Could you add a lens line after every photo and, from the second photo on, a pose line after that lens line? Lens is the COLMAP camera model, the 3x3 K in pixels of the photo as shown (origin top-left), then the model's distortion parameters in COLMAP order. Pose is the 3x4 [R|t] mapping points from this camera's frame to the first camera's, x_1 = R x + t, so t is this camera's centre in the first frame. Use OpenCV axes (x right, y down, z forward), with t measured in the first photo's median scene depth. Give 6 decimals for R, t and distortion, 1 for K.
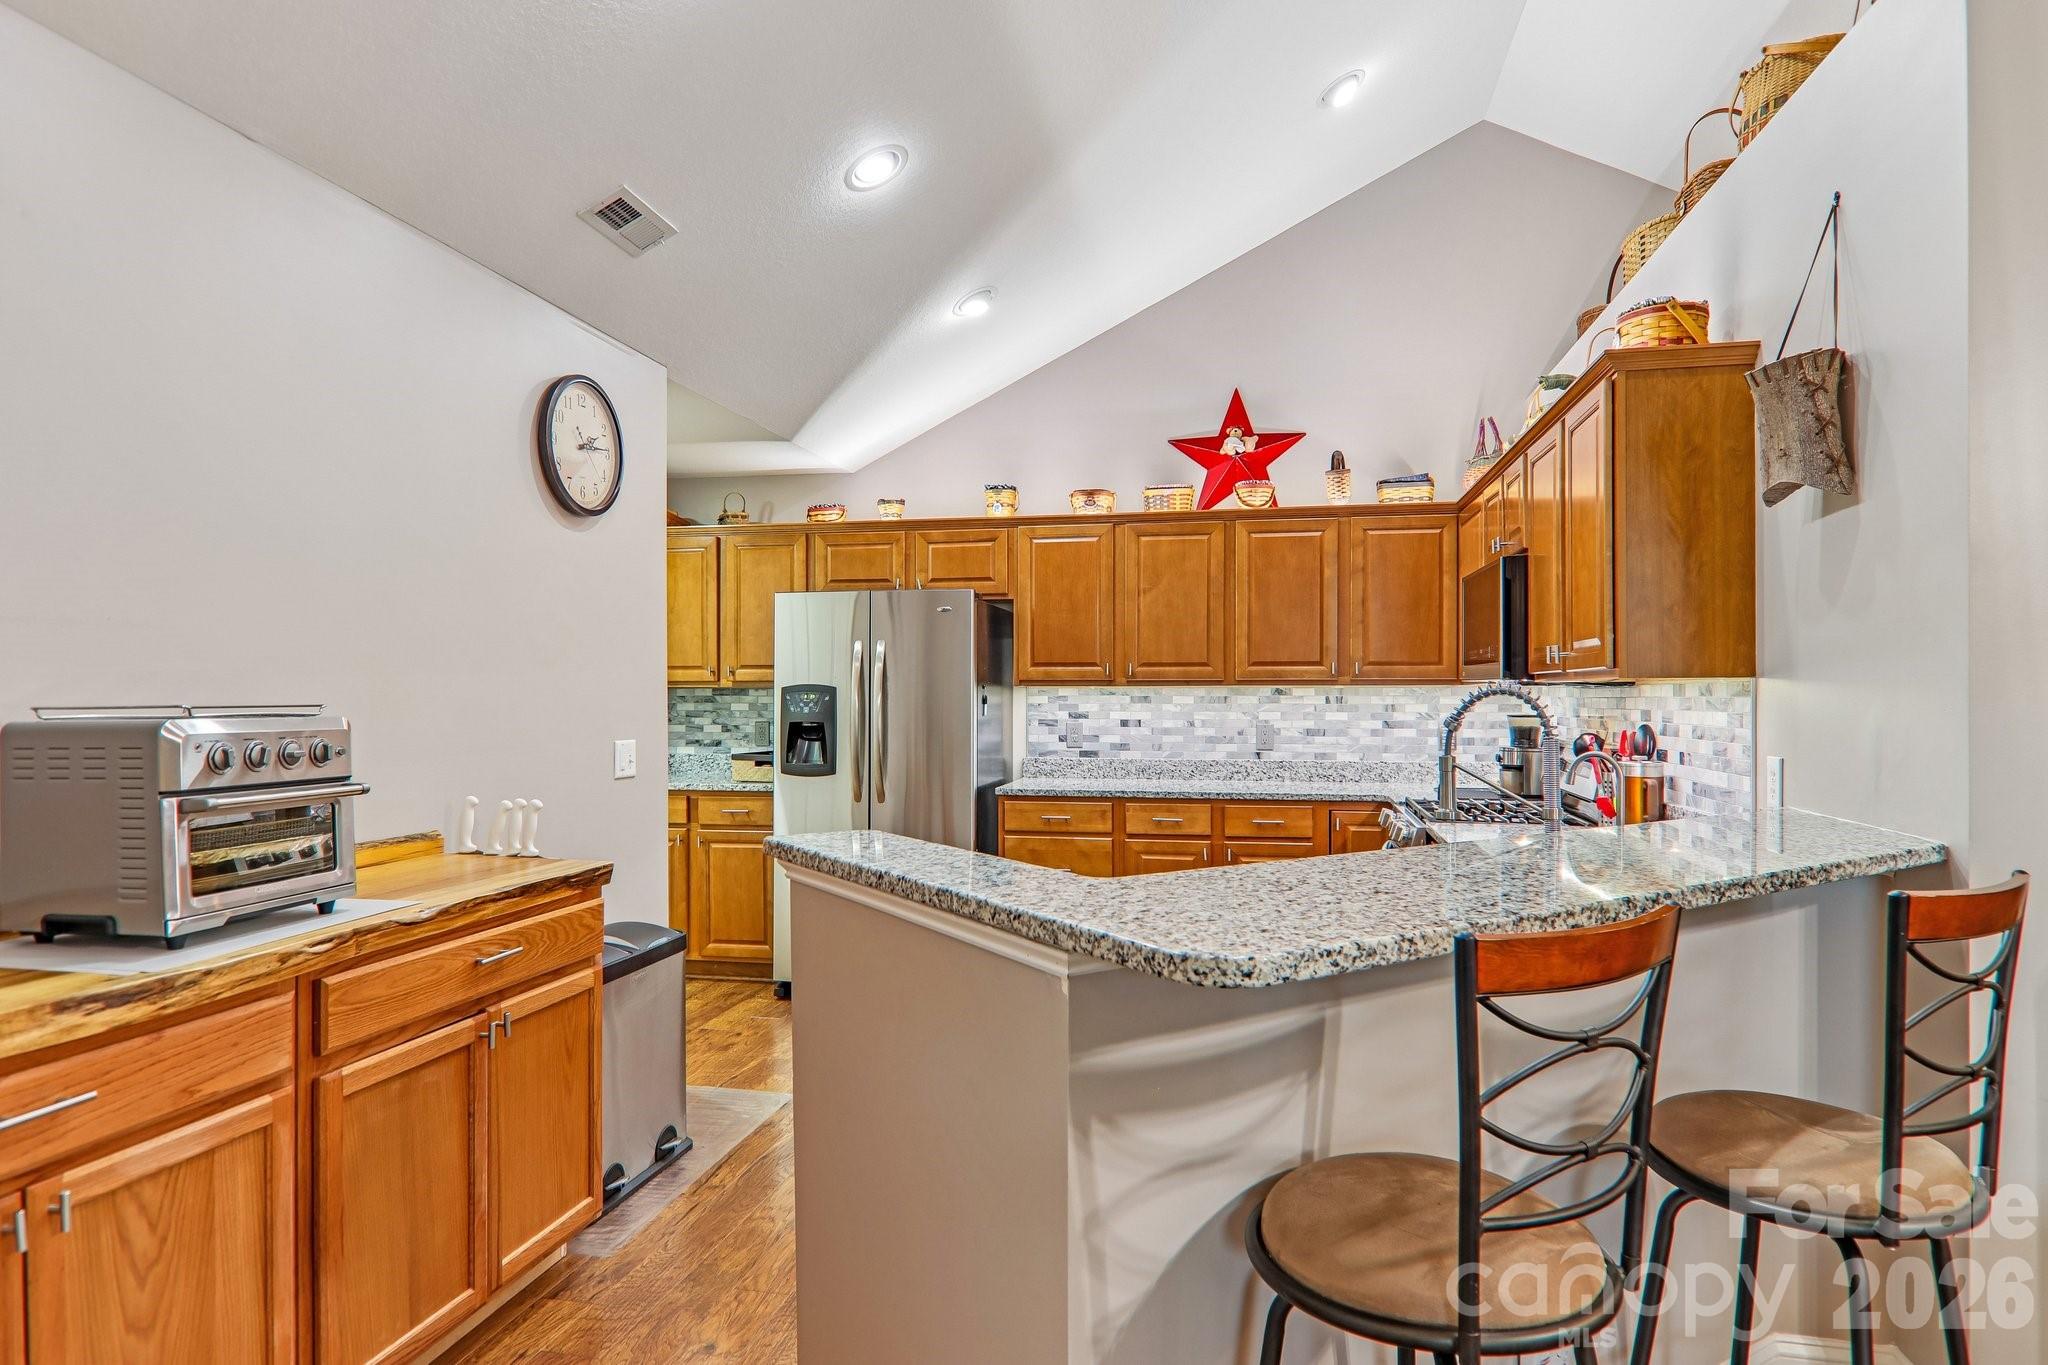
lens RADIAL K [[1187.0, 0, 1018.2], [0, 1187.0, 688.0], [0, 0, 1]] dist [-0.005790, -0.002013]
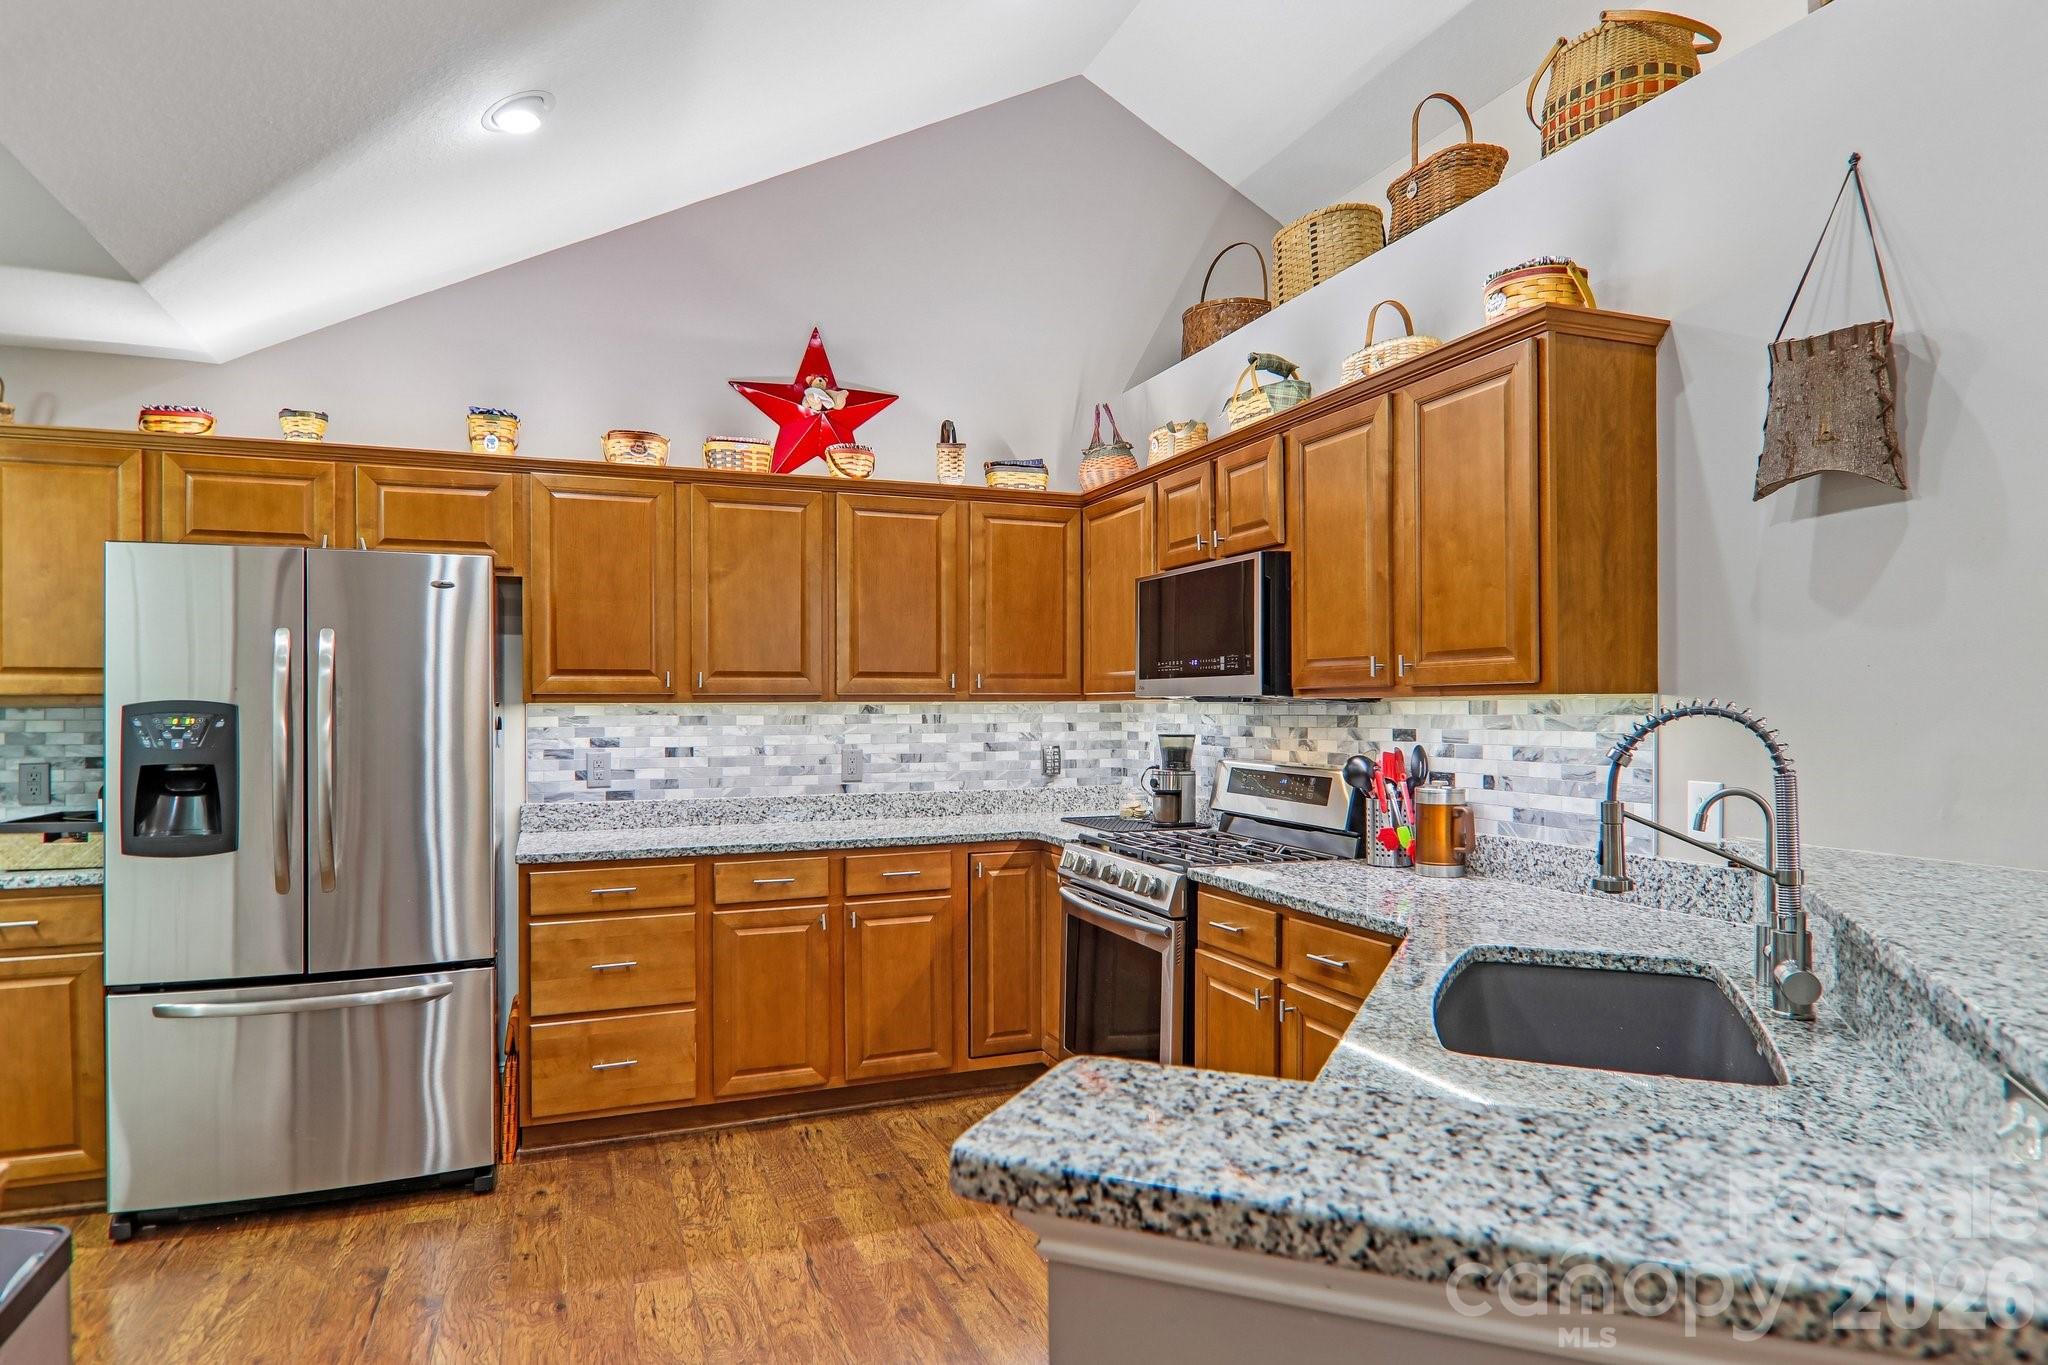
lens RADIAL K [[1196.4, 0, 1028.8], [0, 1196.4, 710.5], [0, 0, 1]] dist [0.020432, -0.039864]
pose [[0.832889, -0.004708, 0.553420, -0.150607], [0.001221, 0.999977, 0.006669, -0.001422], [-0.553439, -0.004879, 0.832875, 0.266350]]
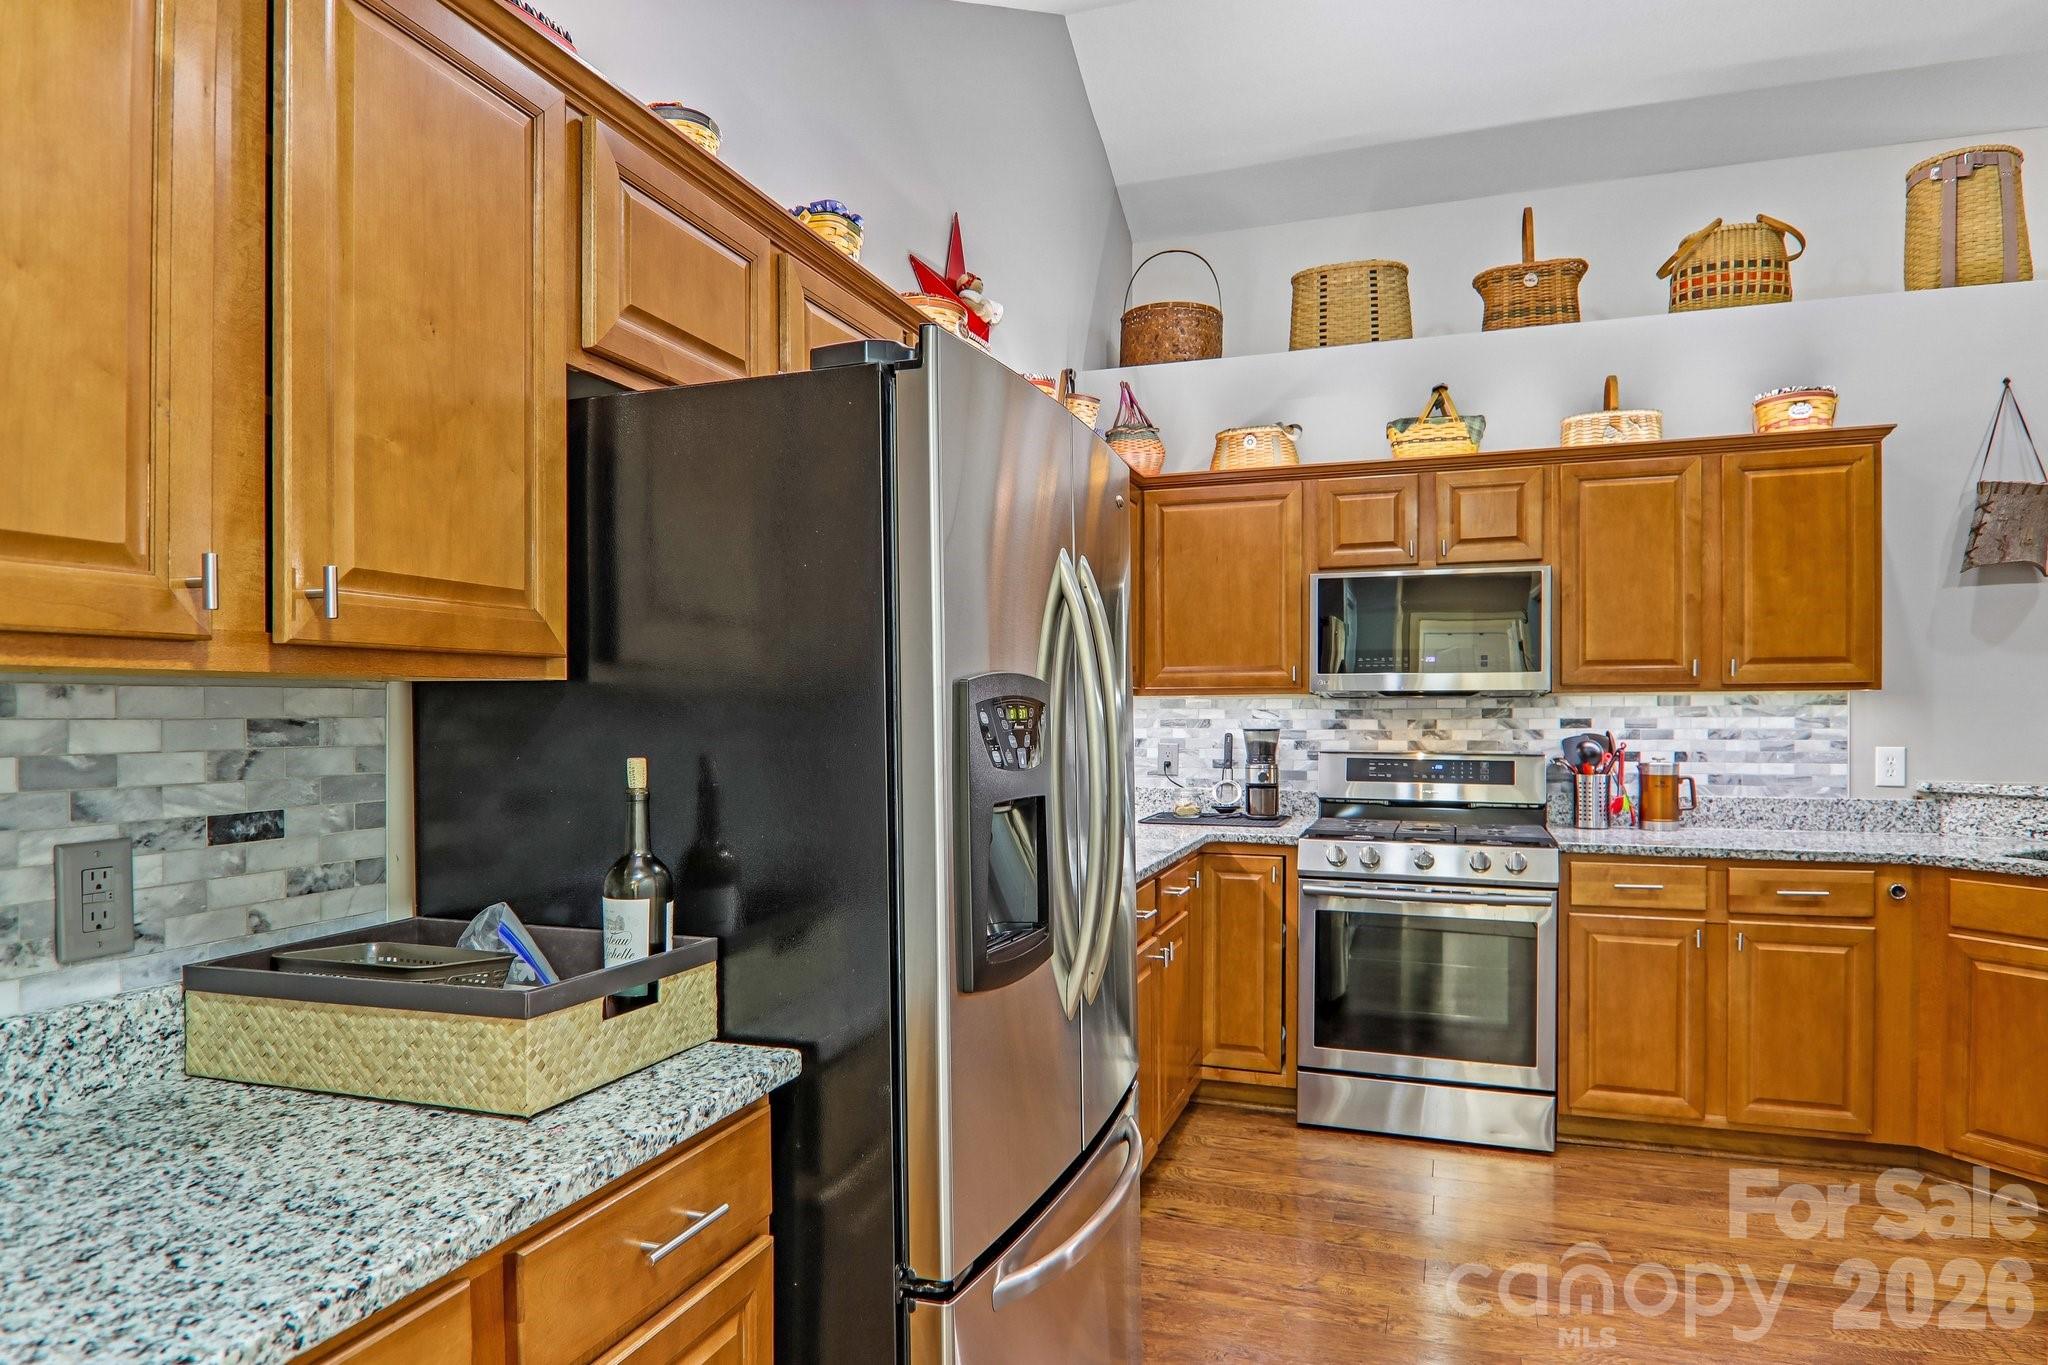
lens RADIAL K [[1198.4, 0, 1030.0], [0, 1198.4, 729.2], [0, 0, 1]] dist [0.010970, -0.030726]
pose [[0.130061, -0.018205, 0.991339, -0.462330], [-0.000388, 0.999830, 0.018412, 0.005450], [-0.991506, -0.002779, 0.130031, 0.931081]]
